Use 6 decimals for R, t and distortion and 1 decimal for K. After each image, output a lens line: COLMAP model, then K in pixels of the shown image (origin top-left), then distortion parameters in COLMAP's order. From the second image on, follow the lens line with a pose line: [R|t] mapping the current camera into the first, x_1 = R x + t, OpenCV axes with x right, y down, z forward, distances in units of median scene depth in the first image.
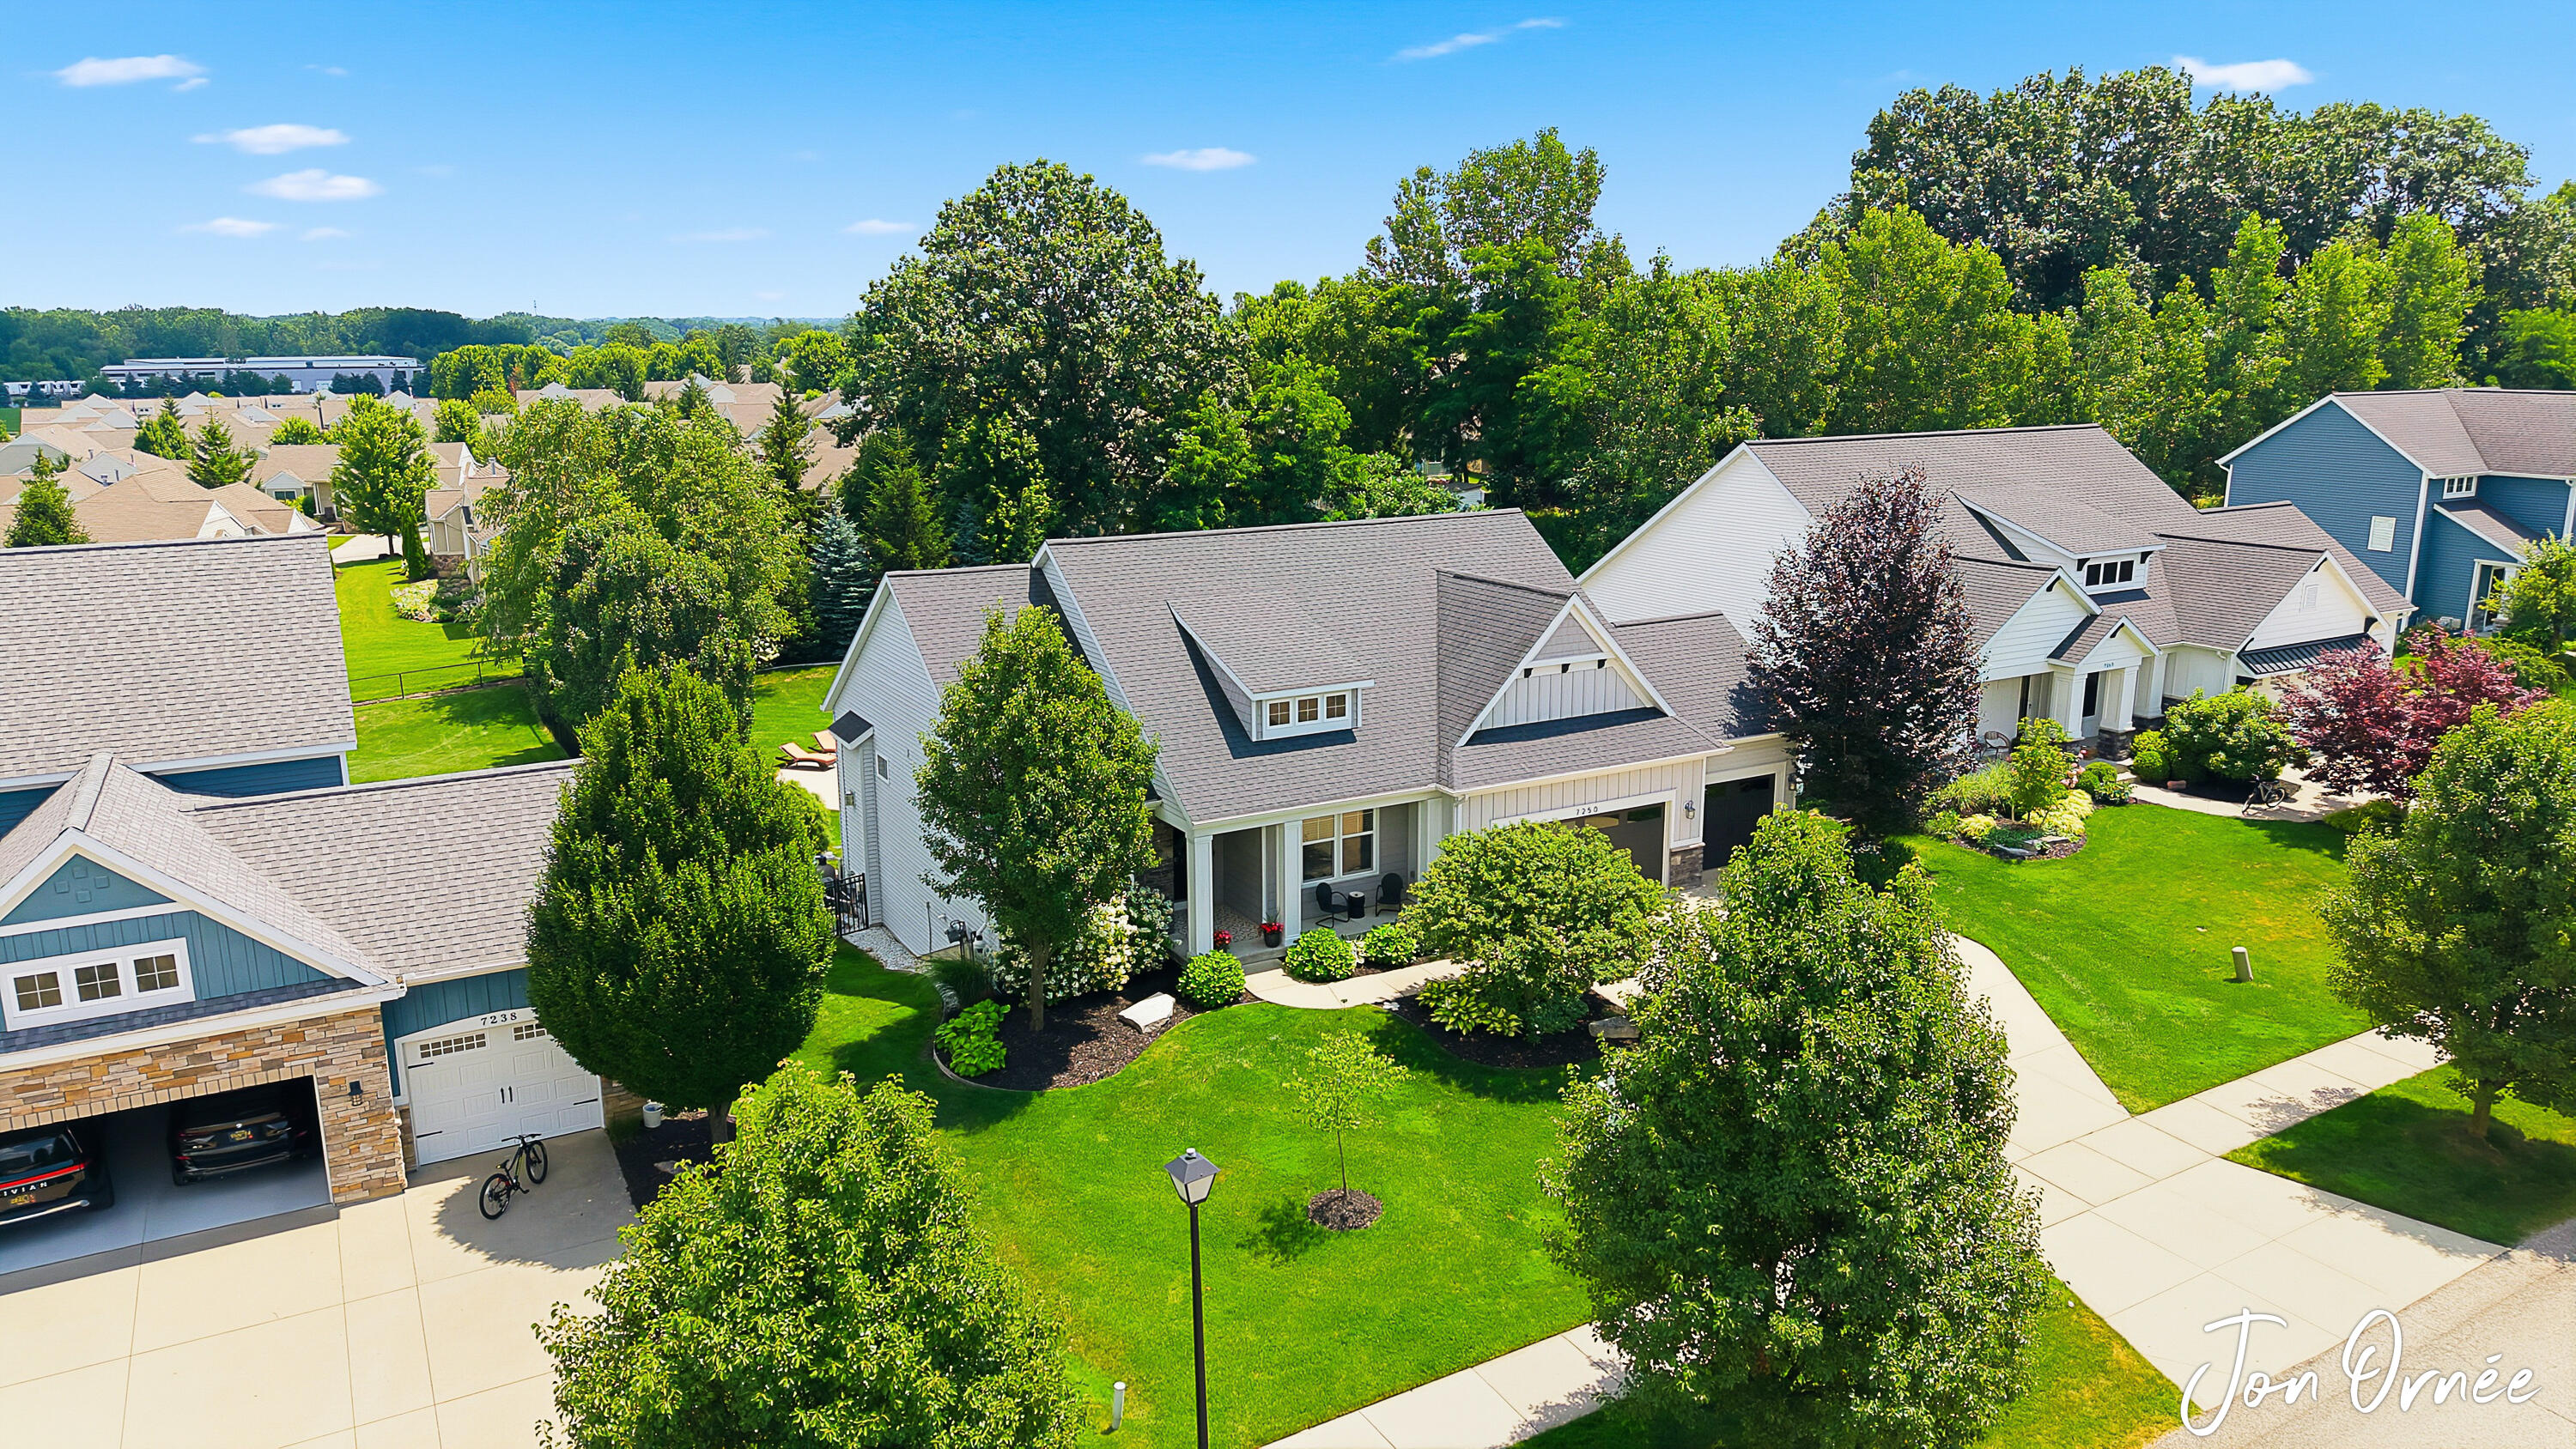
lens RADIAL K [[1716.9, 0, 1282.8], [0, 1716.9, 725.9], [0, 0, 1]] dist [0.021400, -0.023689]
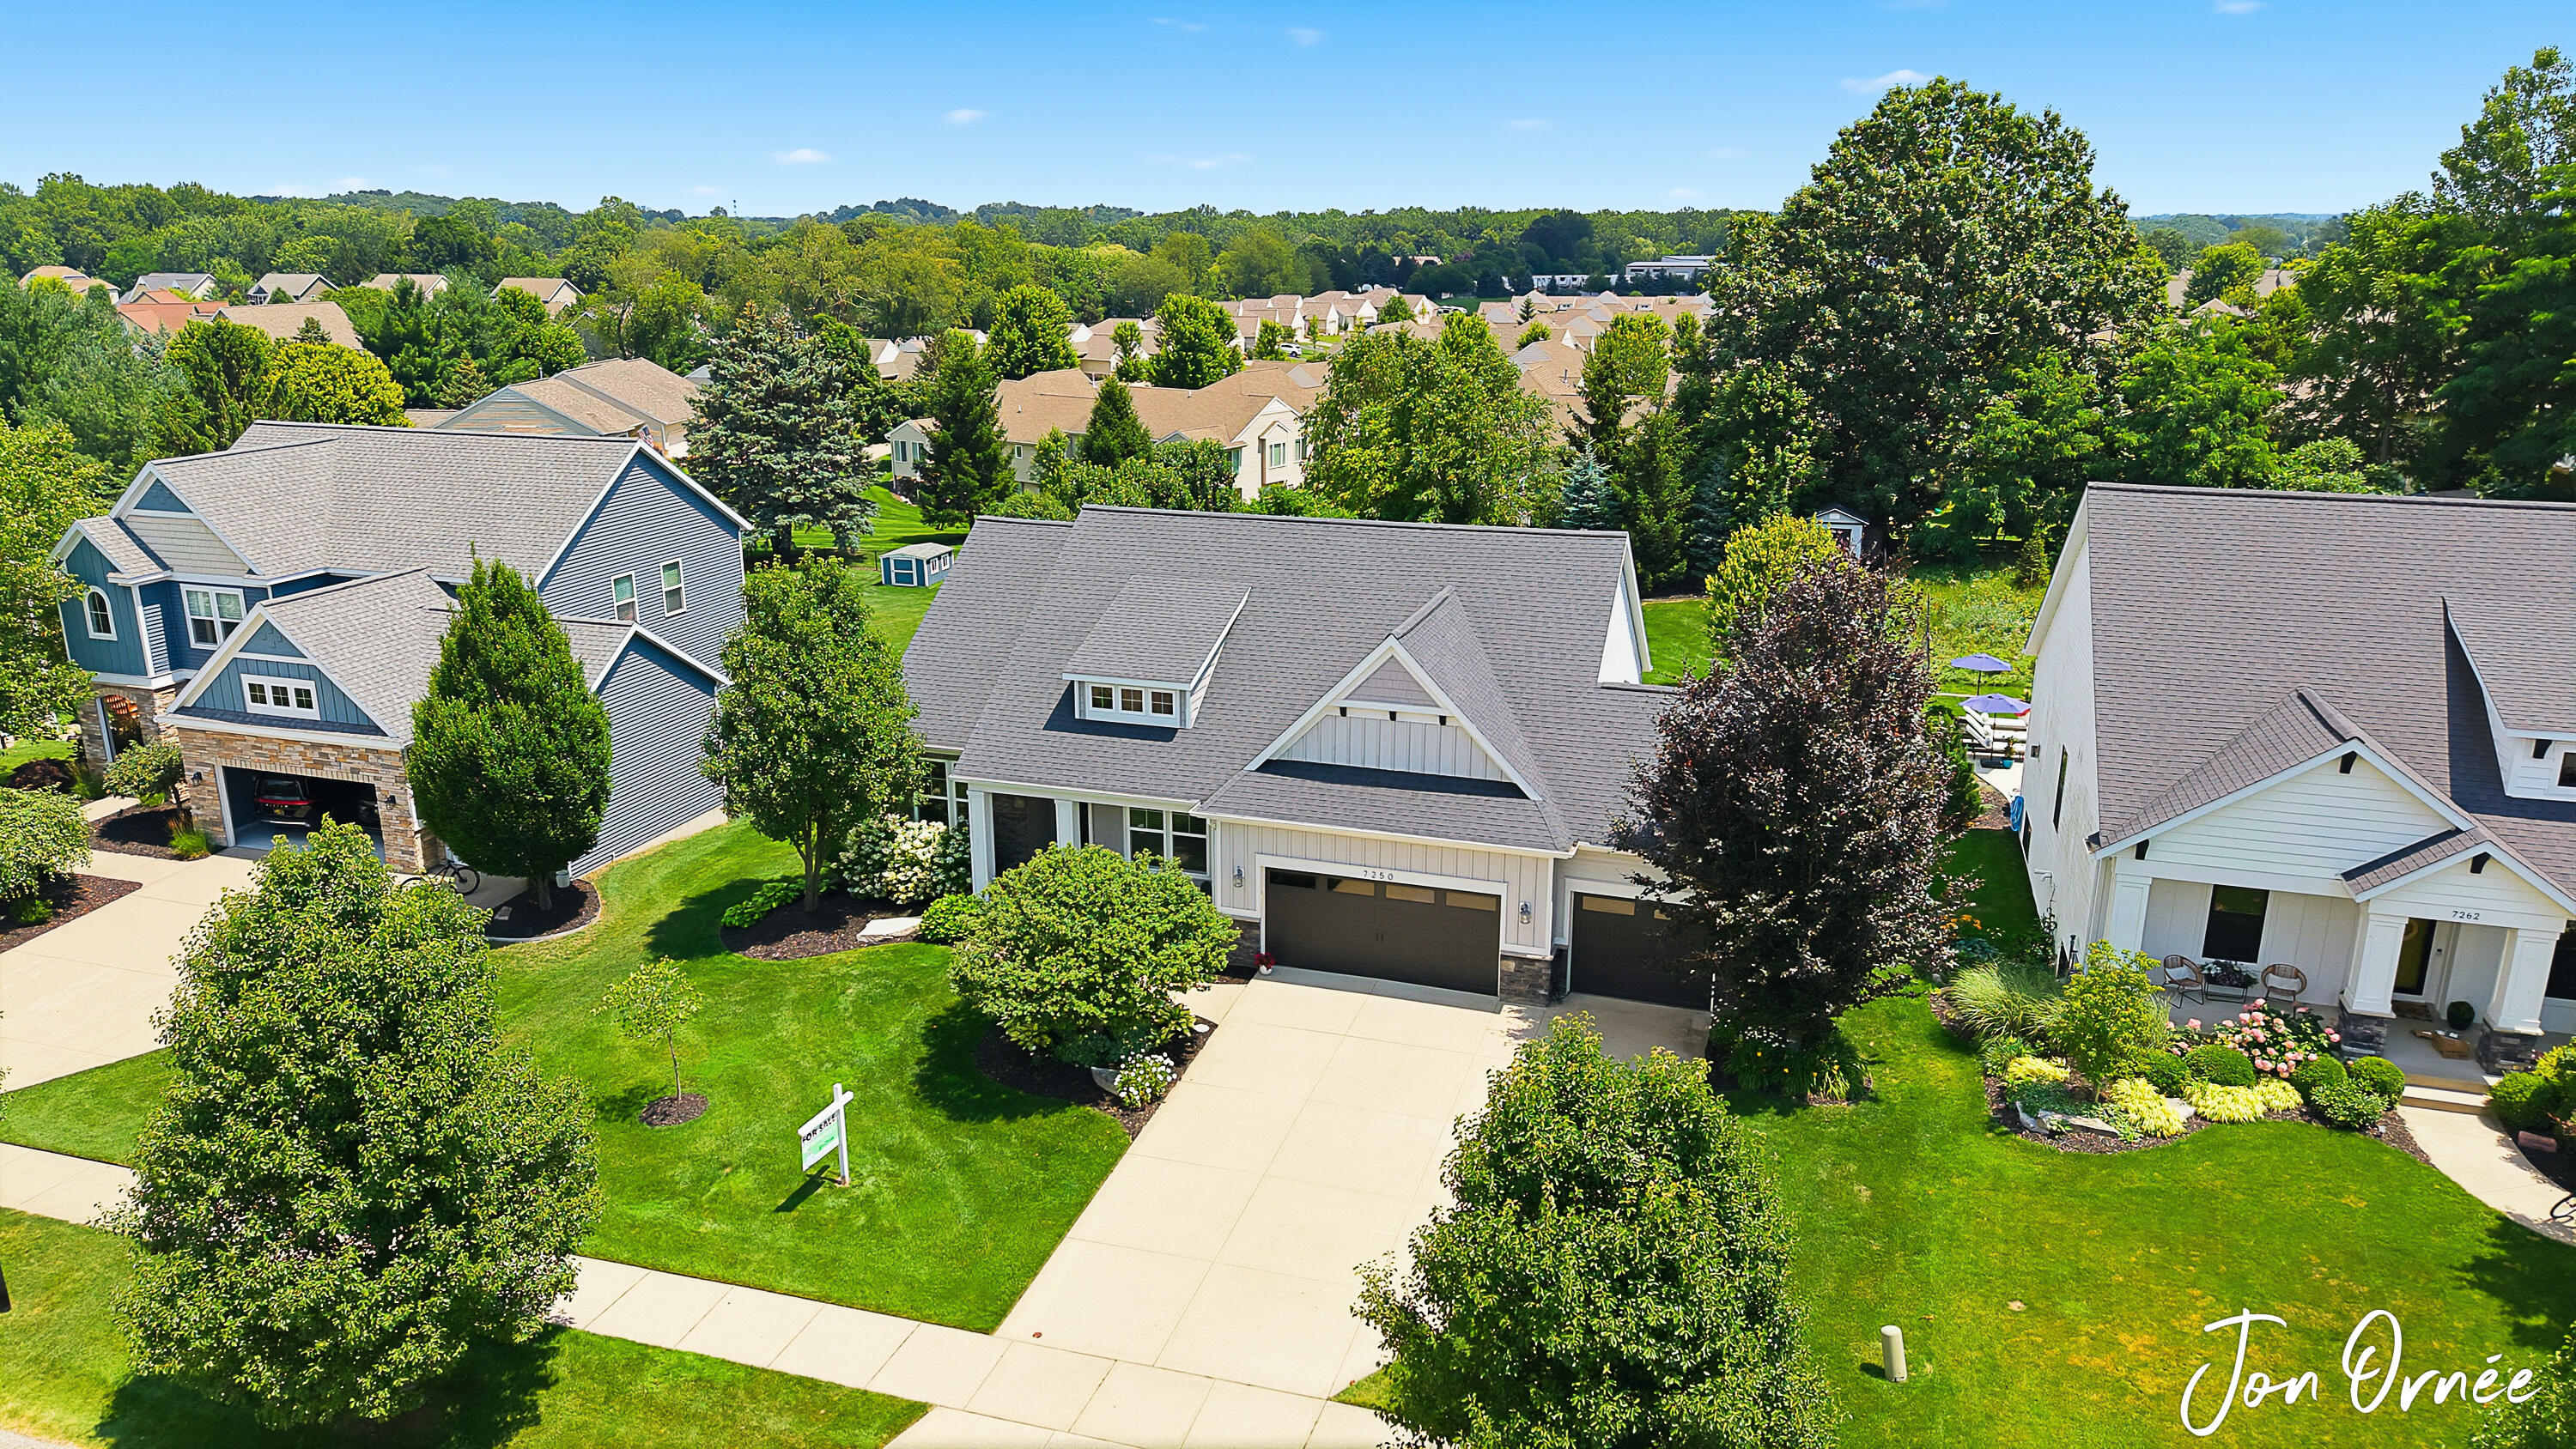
lens RADIAL K [[1721.8, 0, 1278.5], [0, 1721.8, 735.5], [0, 0, 1]] dist [0.007315, -0.024045]
pose [[0.674178, 0.213812, -0.706943, 0.806053], [-0.169895, 0.976406, 0.133290, -0.140894], [0.718763, 0.030245, 0.694597, 0.361153]]
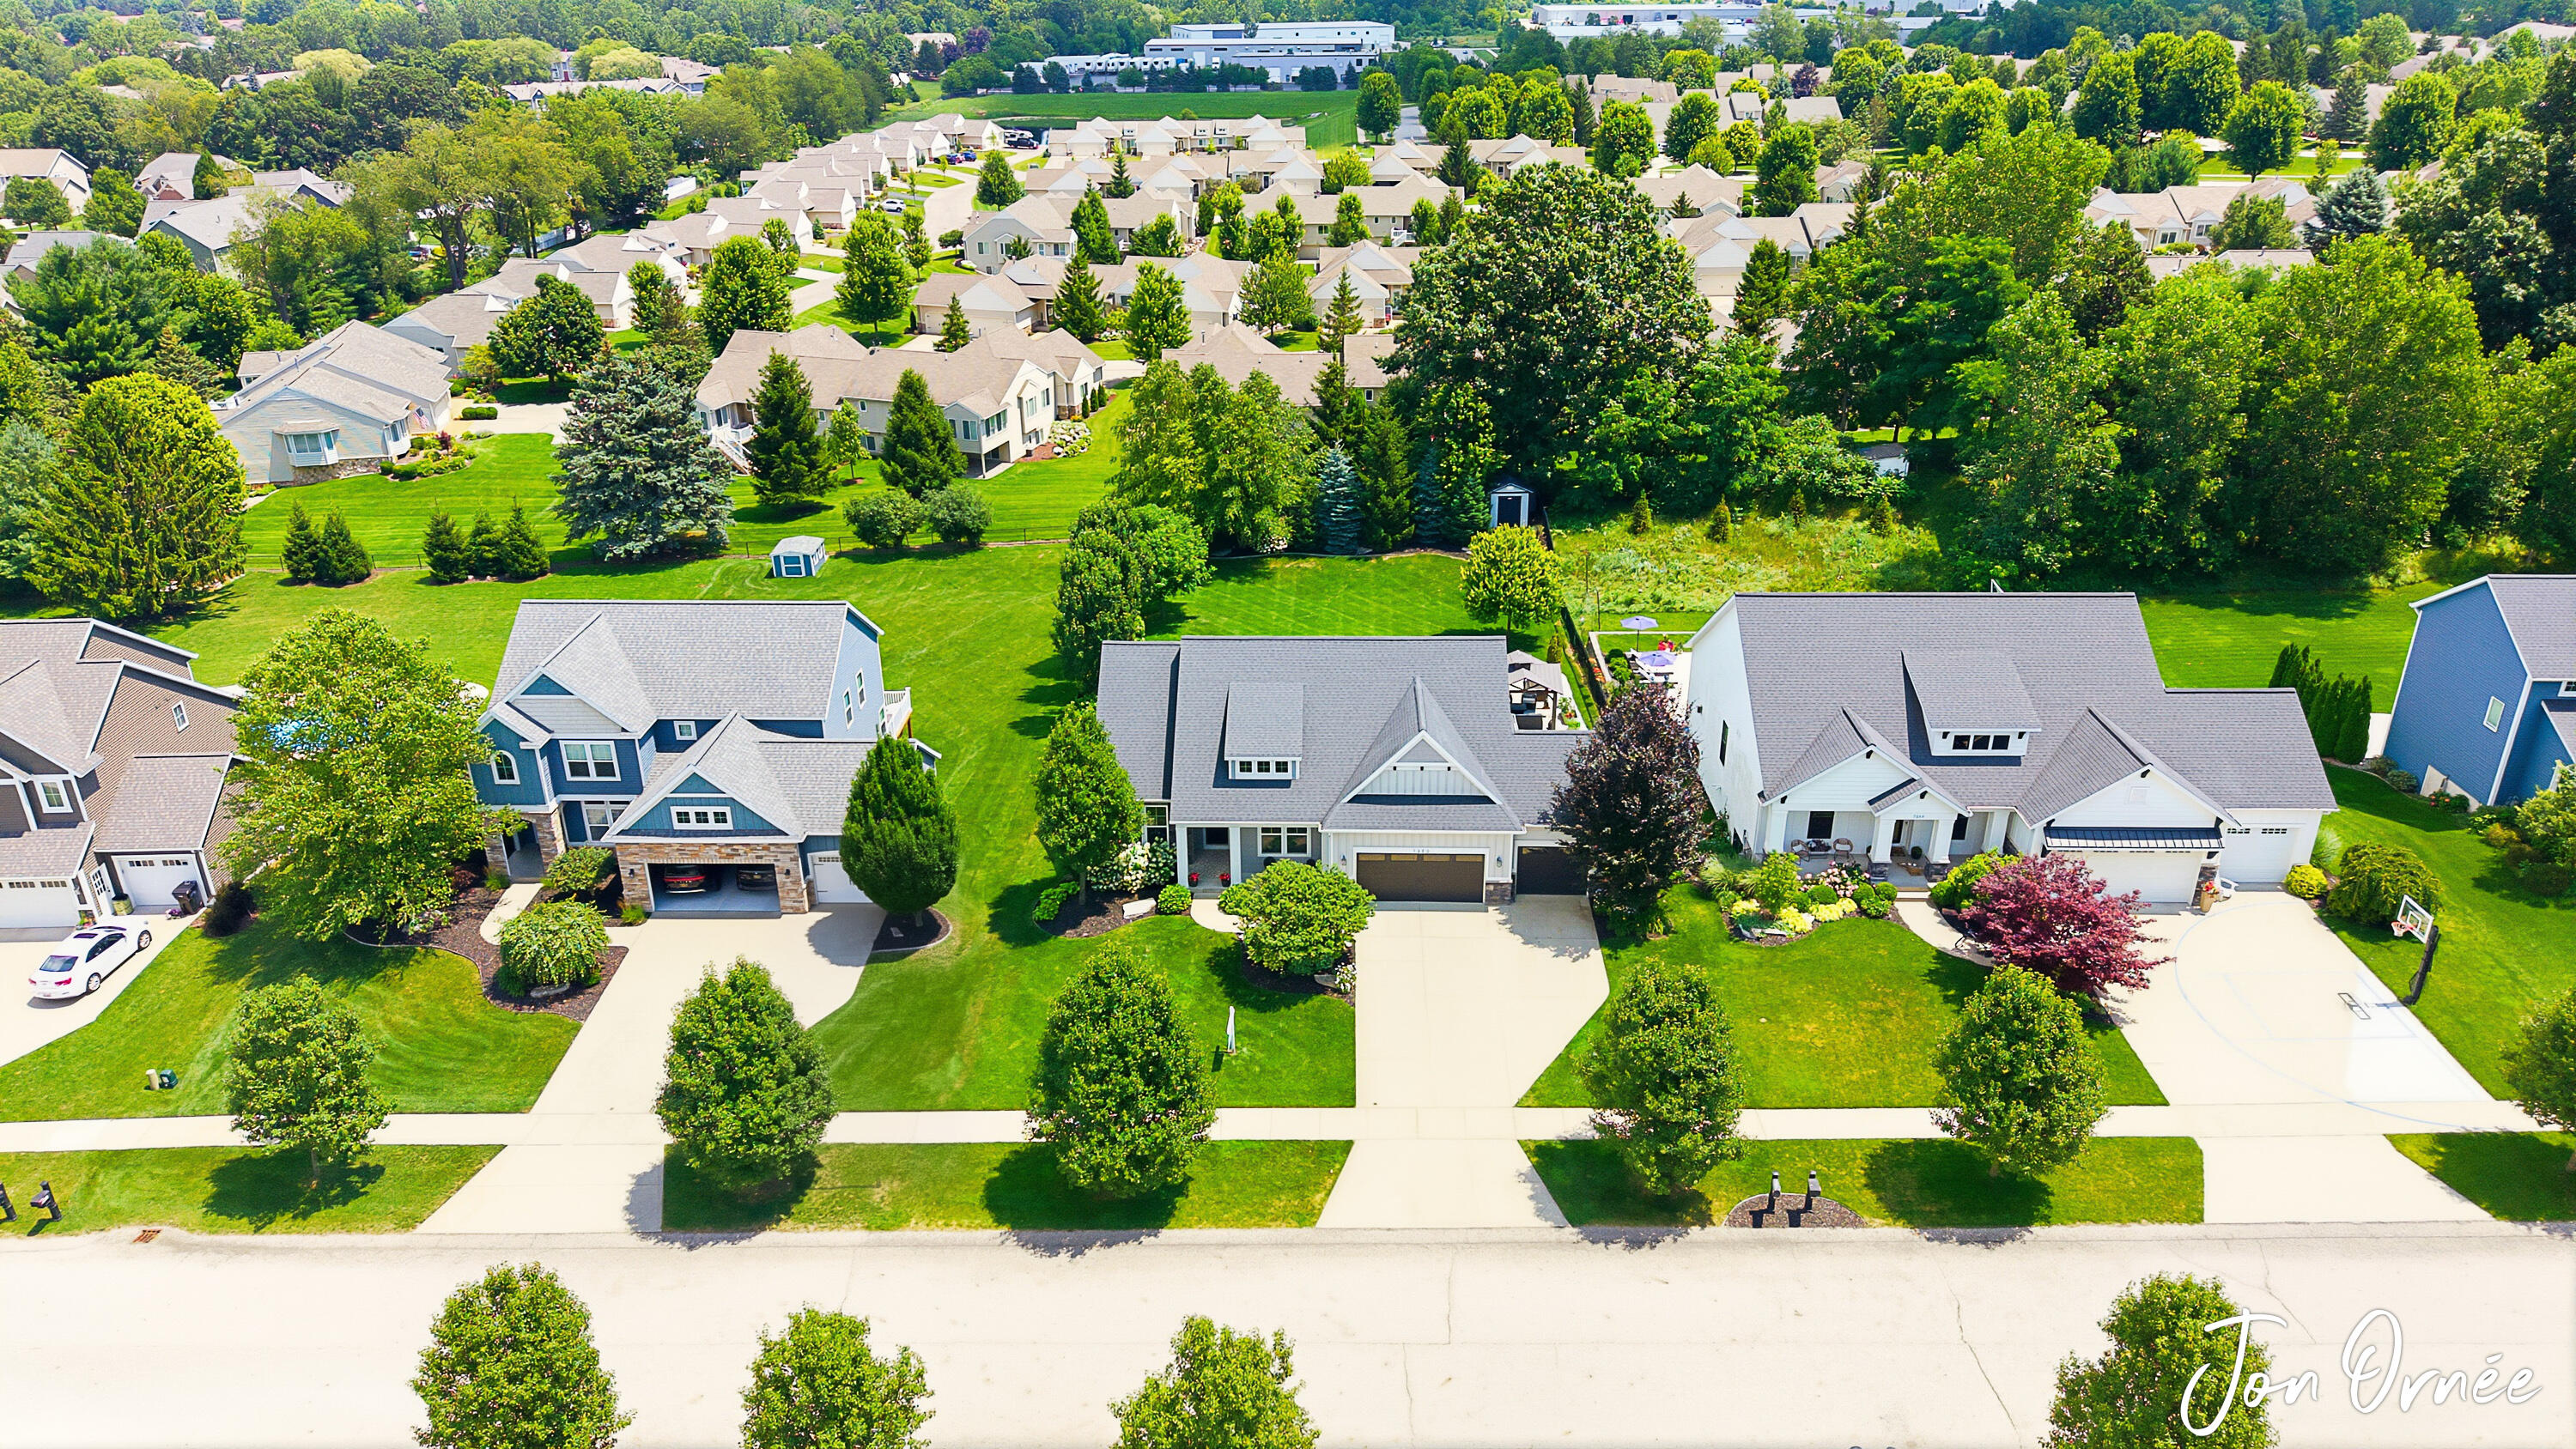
lens RADIAL K [[1716.9, 0, 1282.8], [0, 1716.9, 725.9], [0, 0, 1]] dist [0.021400, -0.023689]
pose [[0.856391, 0.209992, -0.471698, 0.892356], [-0.112436, 0.967483, 0.226574, -0.472078], [0.503938, -0.141000, 0.852154, -0.542631]]
